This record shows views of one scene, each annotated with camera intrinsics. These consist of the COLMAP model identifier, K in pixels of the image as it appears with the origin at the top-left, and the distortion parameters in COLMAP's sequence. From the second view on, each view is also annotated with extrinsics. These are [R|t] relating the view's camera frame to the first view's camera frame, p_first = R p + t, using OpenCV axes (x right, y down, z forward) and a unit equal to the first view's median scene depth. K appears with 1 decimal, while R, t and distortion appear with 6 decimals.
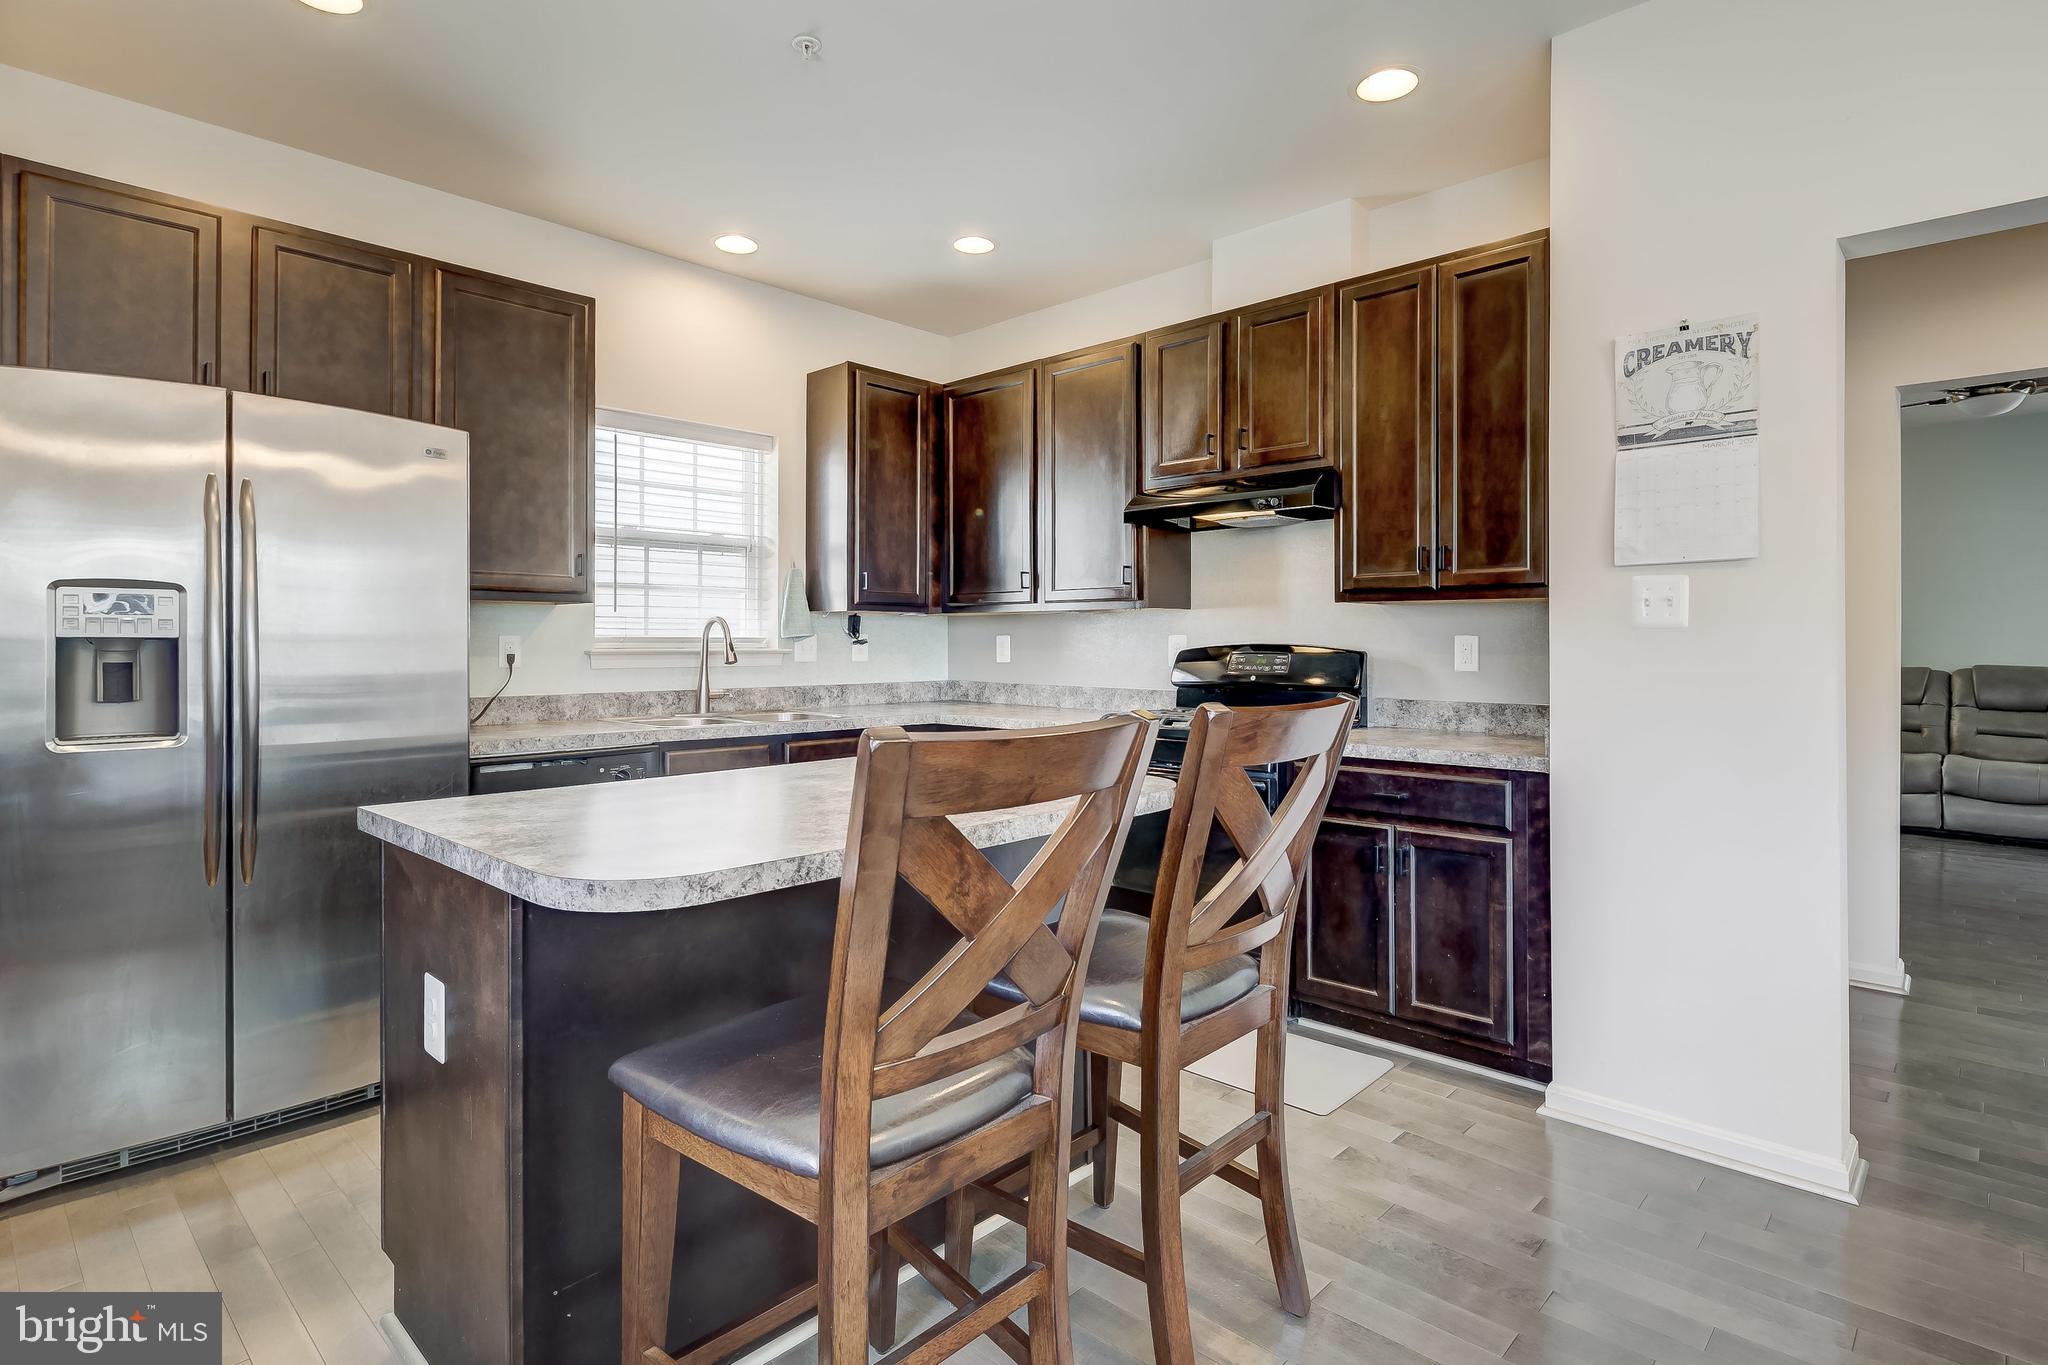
lens RADIAL K [[1005.7, 0, 1030.6], [0, 1005.7, 651.2], [0, 0, 1]] dist [-0.004738, -0.000486]
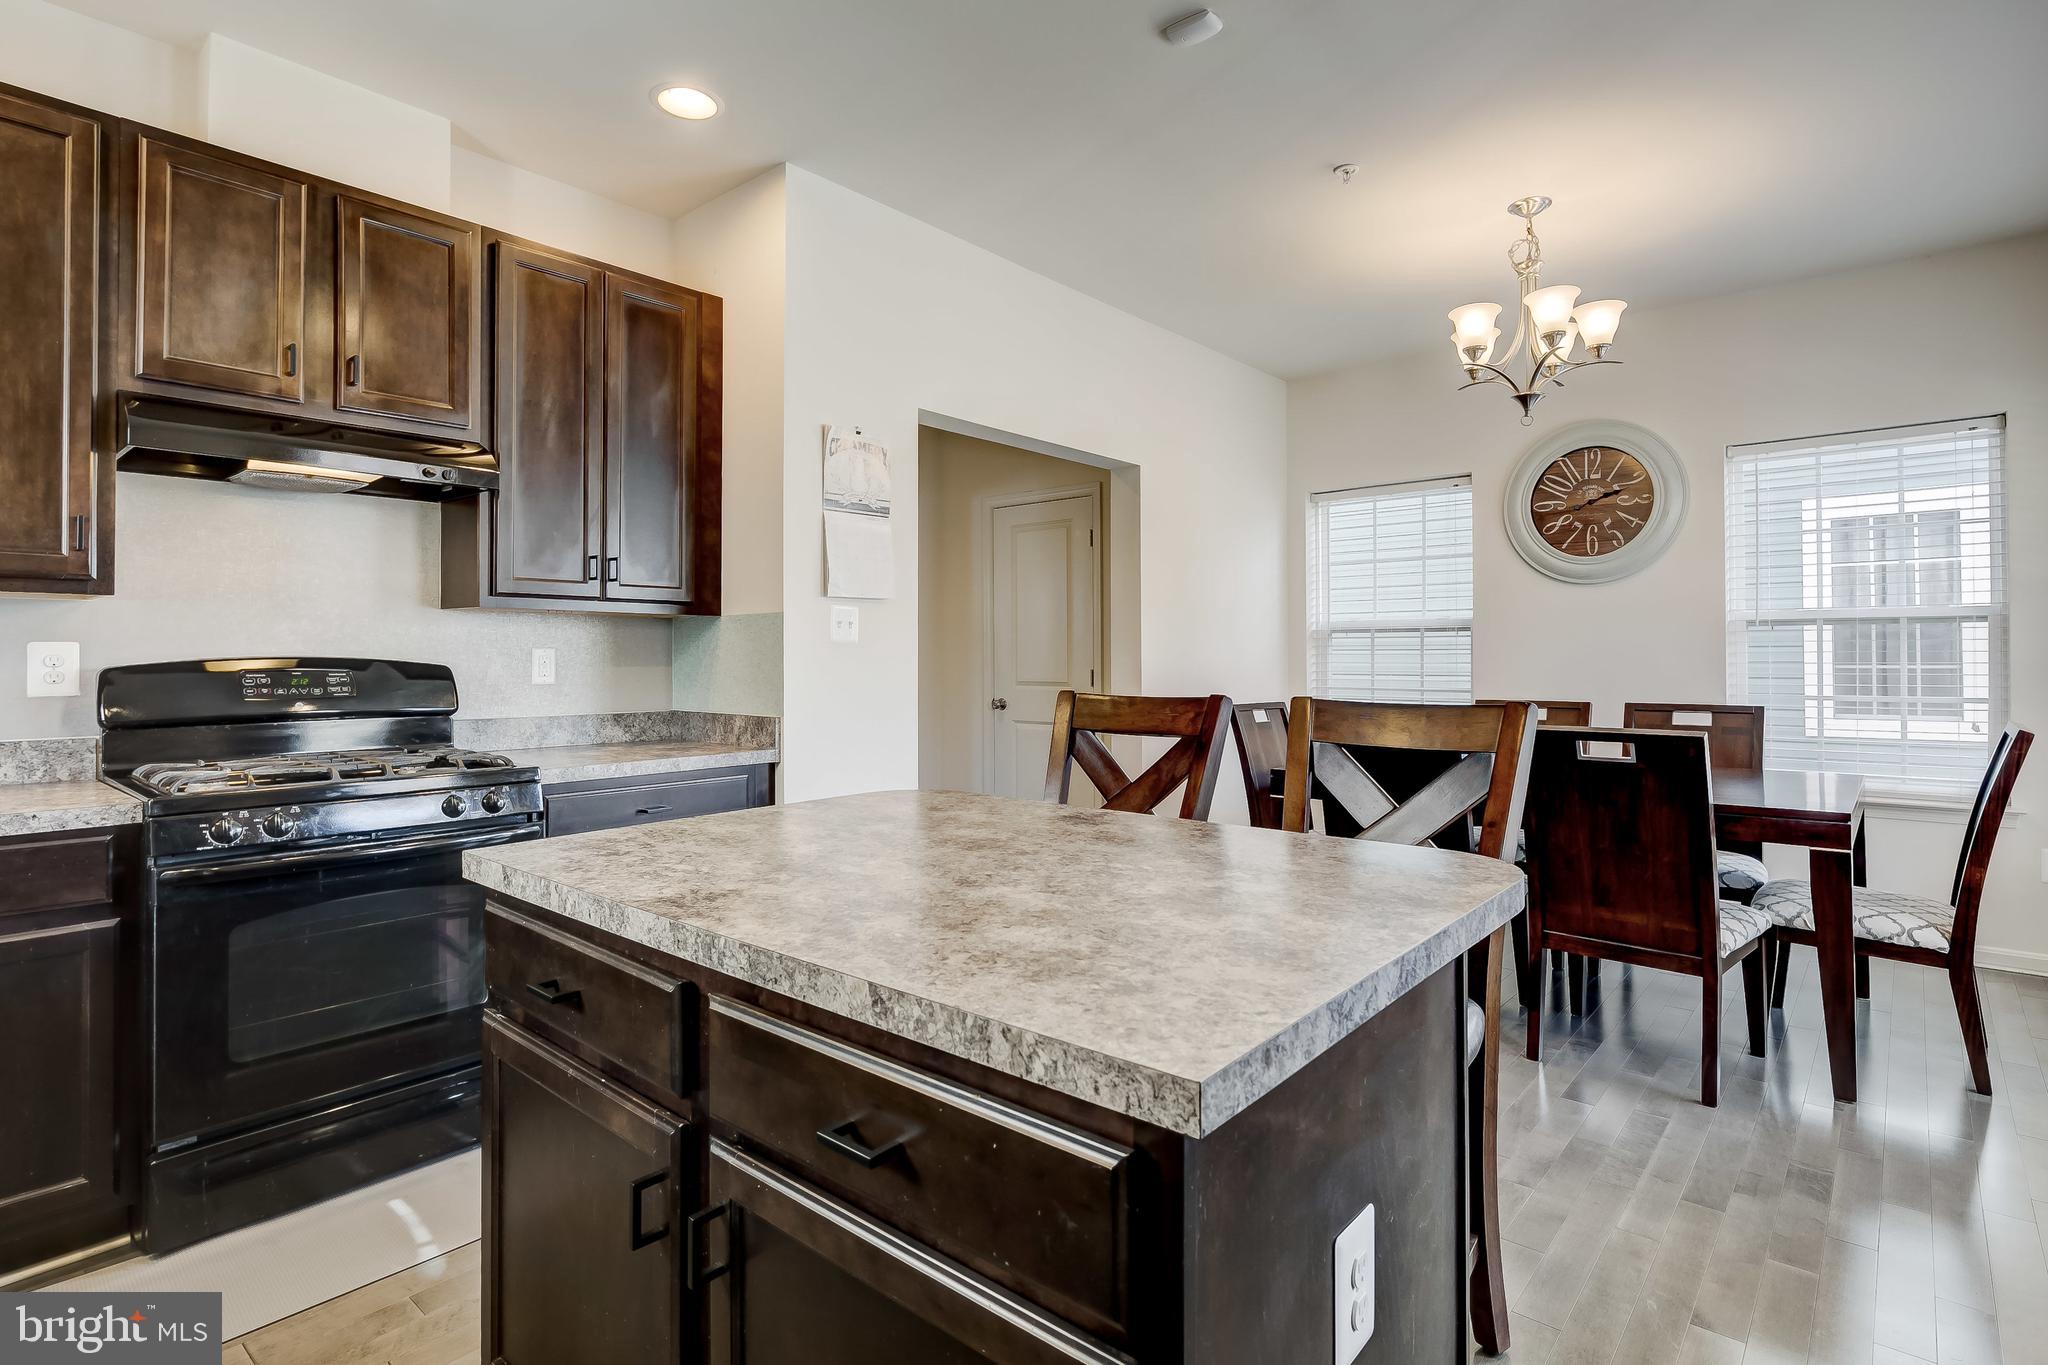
lens RADIAL K [[1005.7, 0, 1030.6], [0, 1005.7, 651.2], [0, 0, 1]] dist [-0.004738, -0.000486]
pose [[-0.058060, 0.001258, 0.998312, -0.412913], [0.012126, 0.999926, -0.000555, -0.004095], [-0.998239, 0.012073, -0.058071, 0.440703]]
